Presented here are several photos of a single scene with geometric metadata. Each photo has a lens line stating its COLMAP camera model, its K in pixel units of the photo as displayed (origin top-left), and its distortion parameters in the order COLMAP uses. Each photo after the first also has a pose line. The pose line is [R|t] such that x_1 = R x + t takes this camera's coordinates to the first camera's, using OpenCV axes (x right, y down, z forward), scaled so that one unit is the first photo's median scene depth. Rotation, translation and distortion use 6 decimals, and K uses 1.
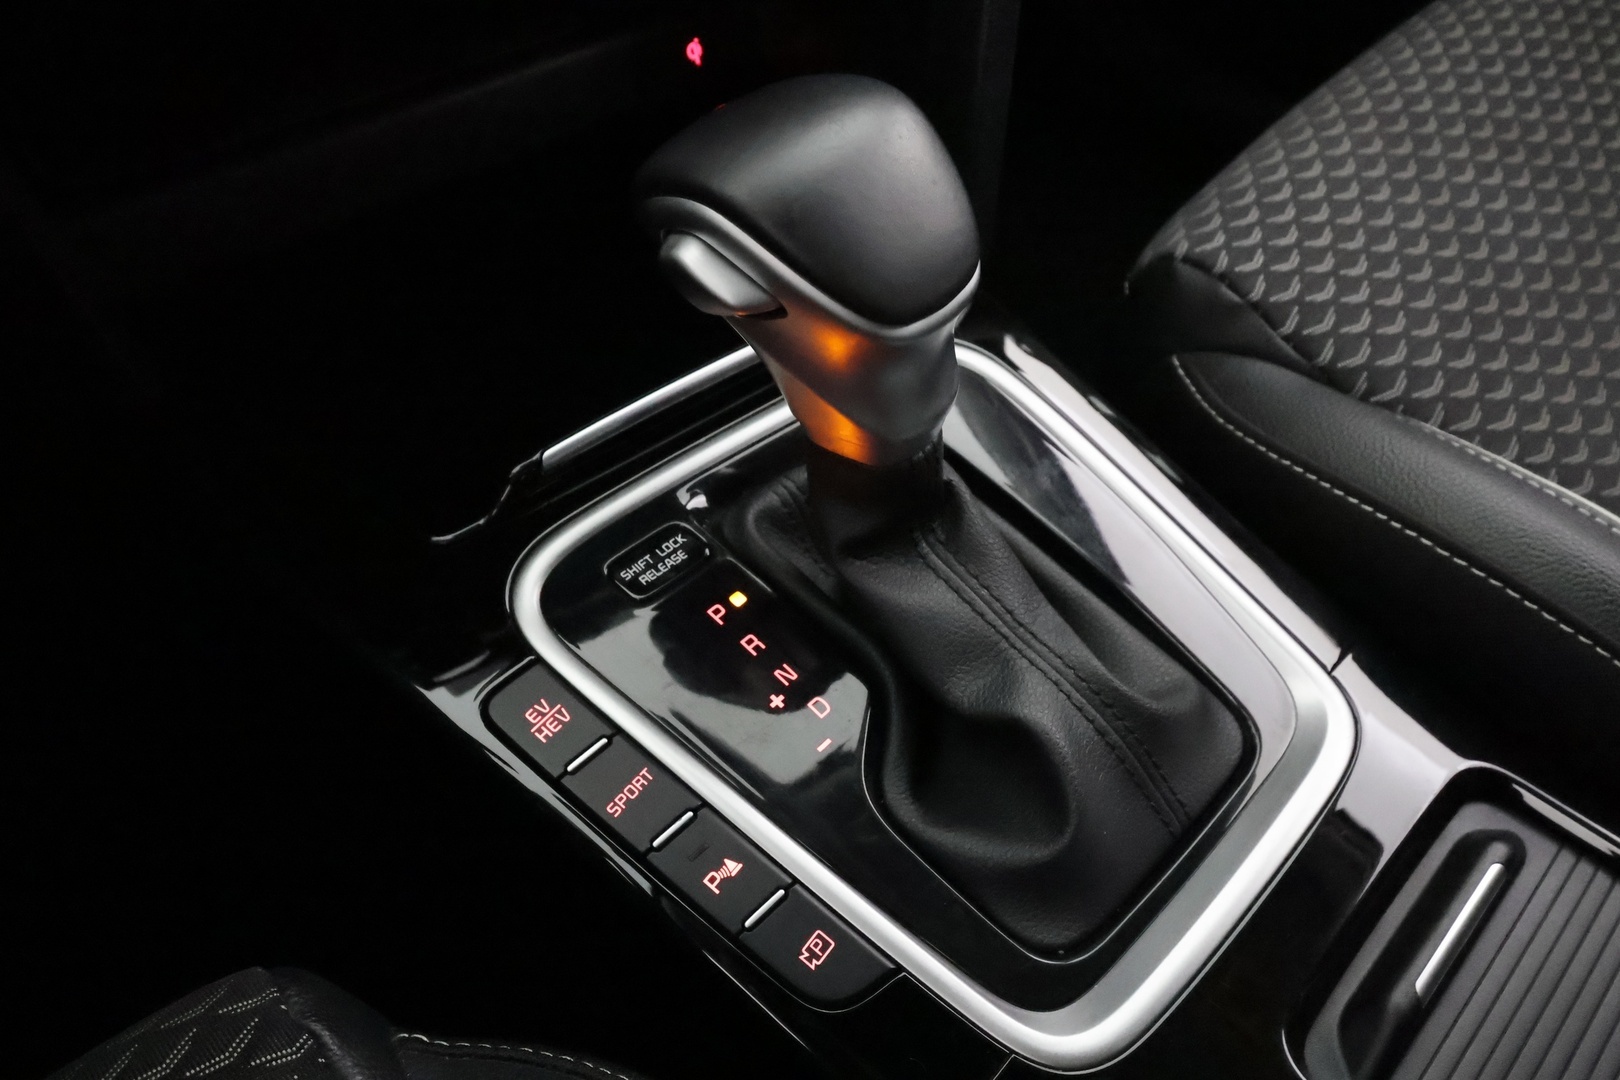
lens RADIAL K [[1335.9, 0, 846.4], [0, 1335.9, 539.0], [0, 0, 1]] dist [0.039405, 0.003687]
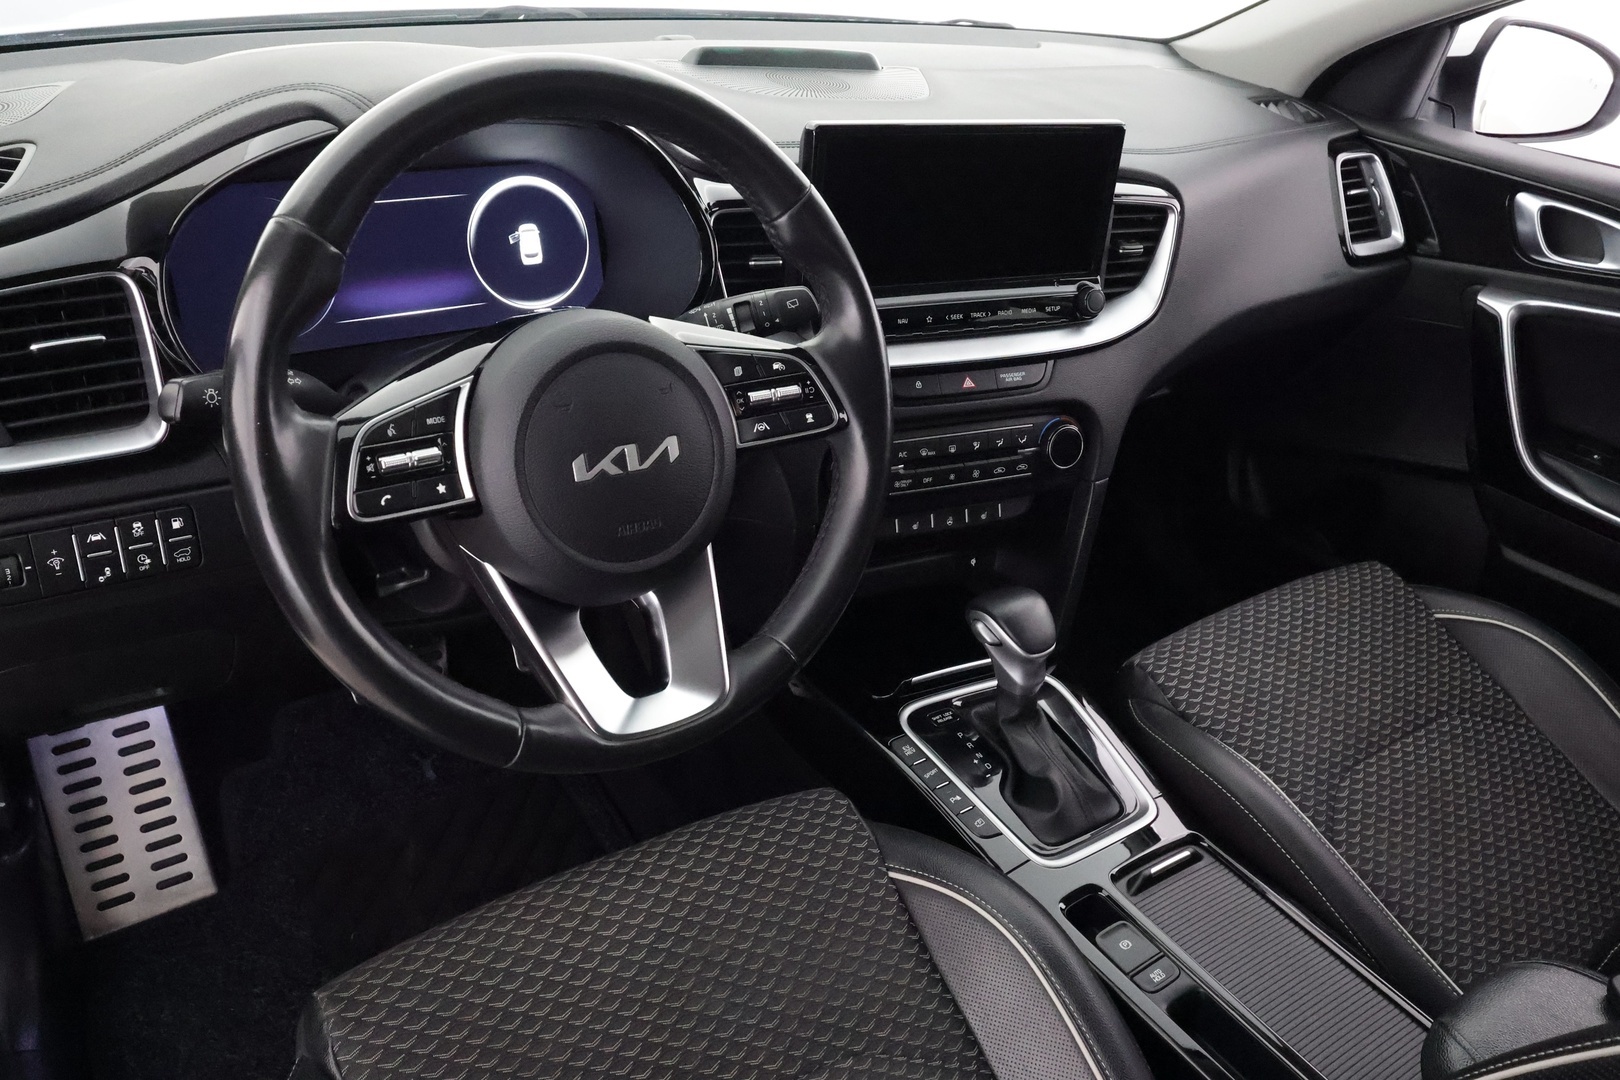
lens RADIAL K [[1273.7, 0, 810.0], [0, 1273.7, 540.0], [0, 0, 1]] dist [0.008319, 0.007505]
pose [[0.973507, 0.174882, -0.147310, -0.078109], [-0.211141, 0.934814, -0.285557, 0.560538], [0.087769, 0.309095, 0.946972, -2.054924]]
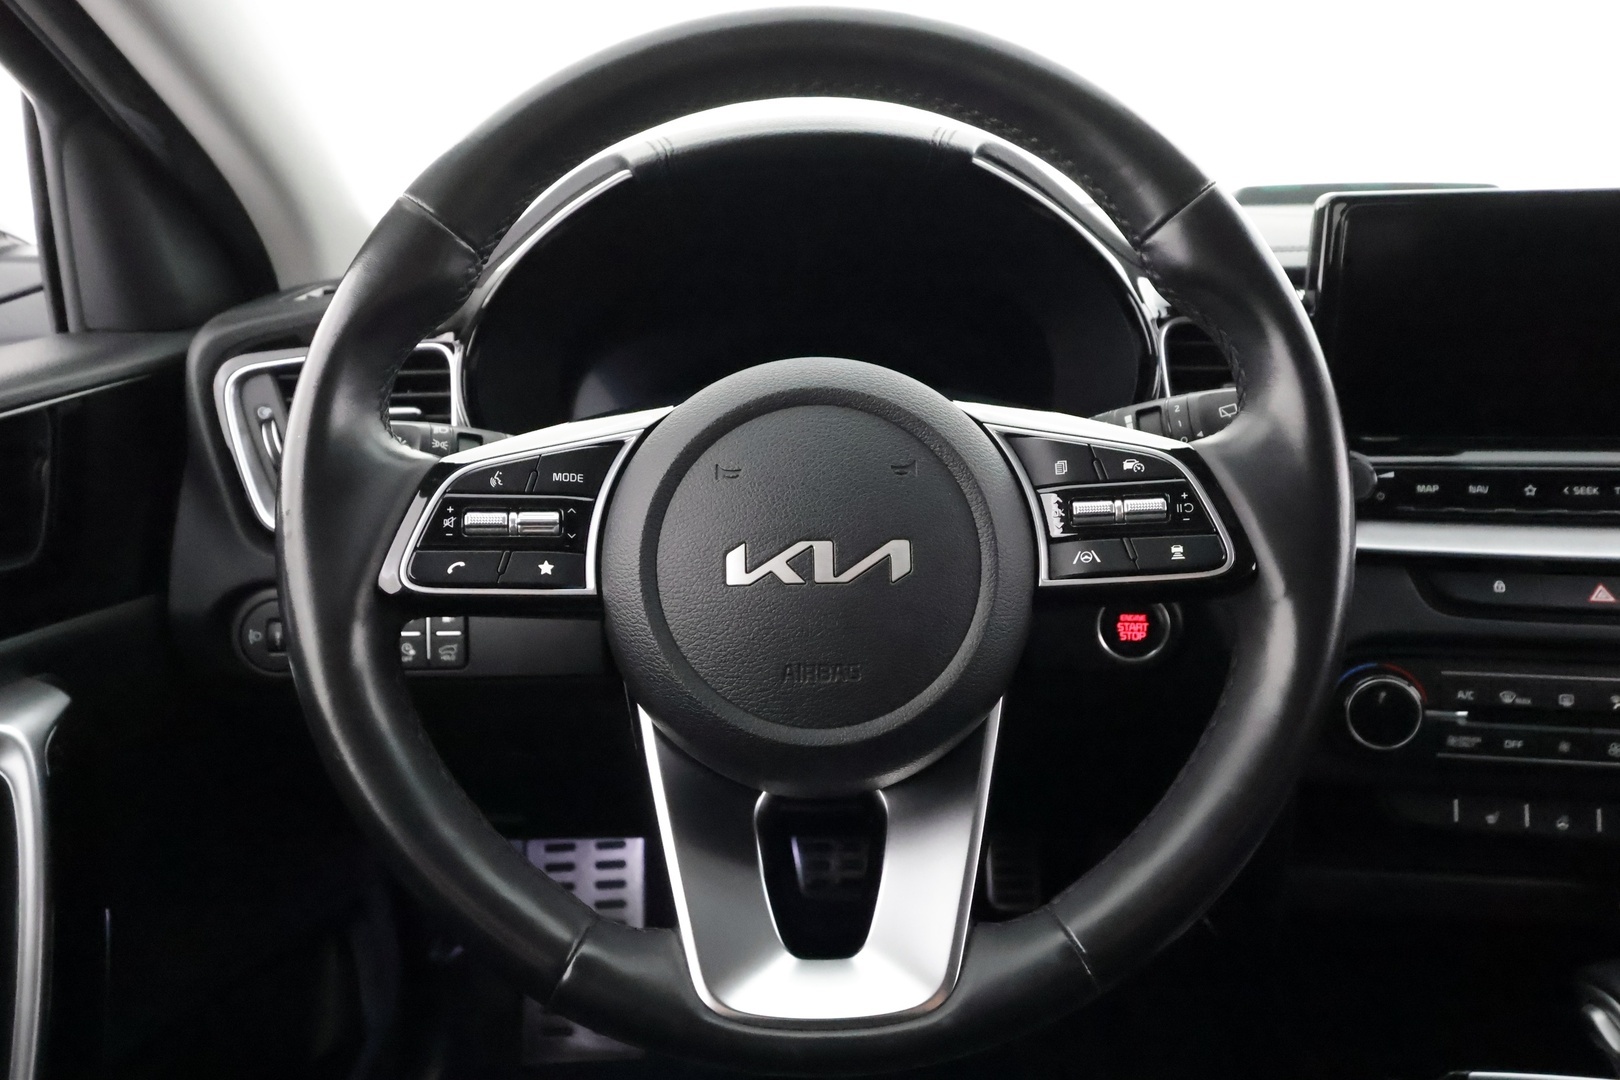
lens RADIAL K [[1080.2, 0, 810.0], [0, 1080.2, 540.0], [0, 0, 1]] dist [0.002260, -0.001521]
pose [[0.684942, 0.187739, -0.703995, 0.074407], [-0.504270, 0.819569, -0.272063, 0.217387], [0.525895, 0.541351, 0.656028, -0.975414]]
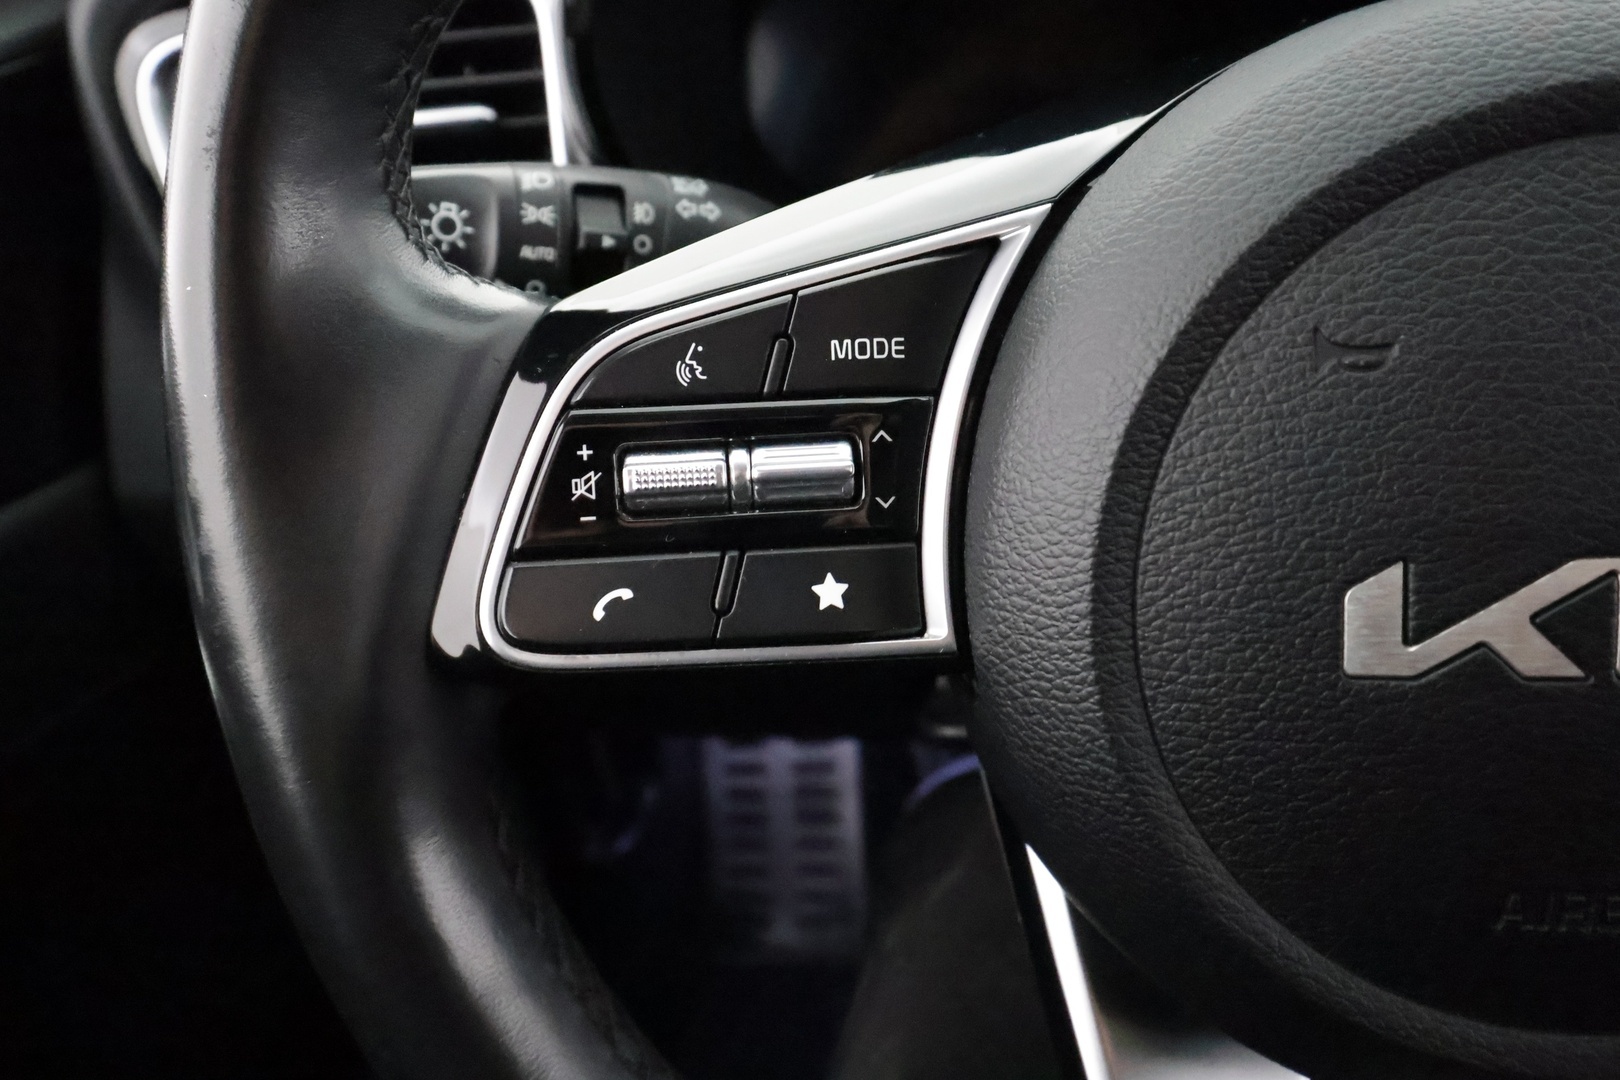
lens RADIAL K [[1273.7, 0, 810.0], [0, 1273.7, 540.0], [0, 0, 1]] dist [0.008319, 0.007505]
pose [[0.597471, 0.367661, -0.712639, -0.525376], [-0.500209, 0.865479, 0.027143, 0.048273], [0.626753, 0.340251, 0.701006, -0.753363]]
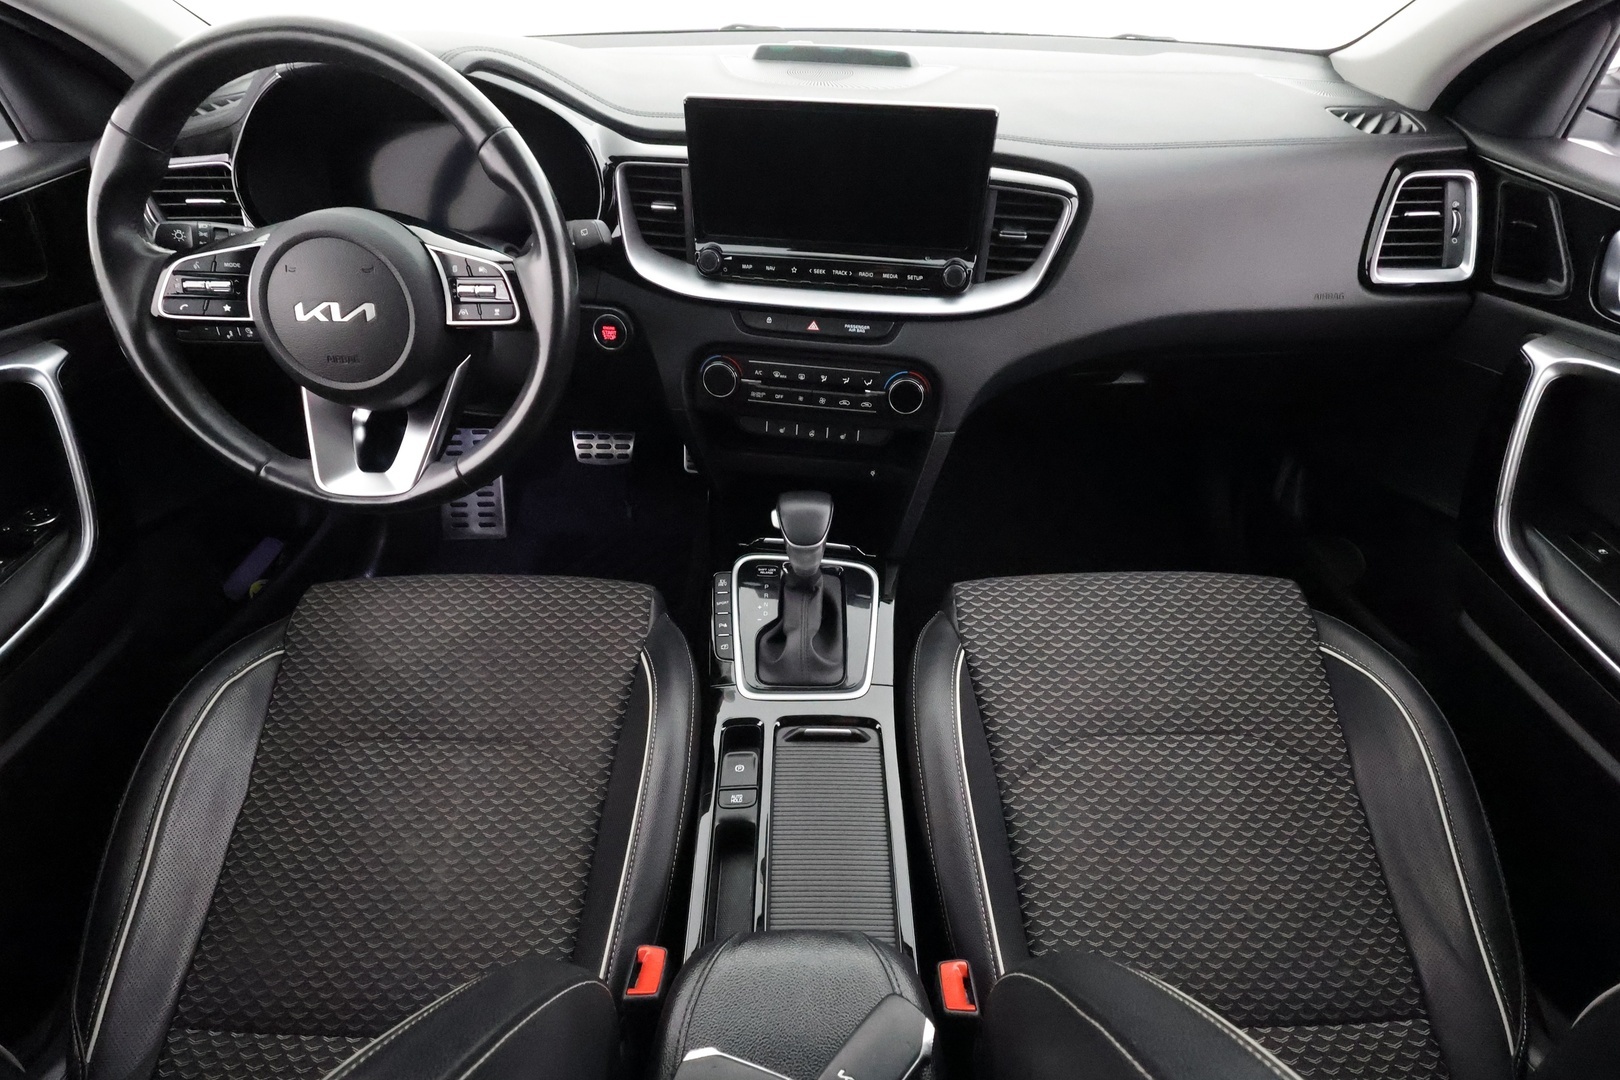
lens RADIAL K [[756.3, 0, 810.0], [0, 756.3, 540.0], [0, 0, 1]] dist [0.002181, 0.000974]
pose [[0.680724, 0.470952, -0.561087, 1.302128], [-0.531061, 0.844850, 0.064835, -0.305824], [0.504568, 0.253837, 0.825214, -1.016200]]
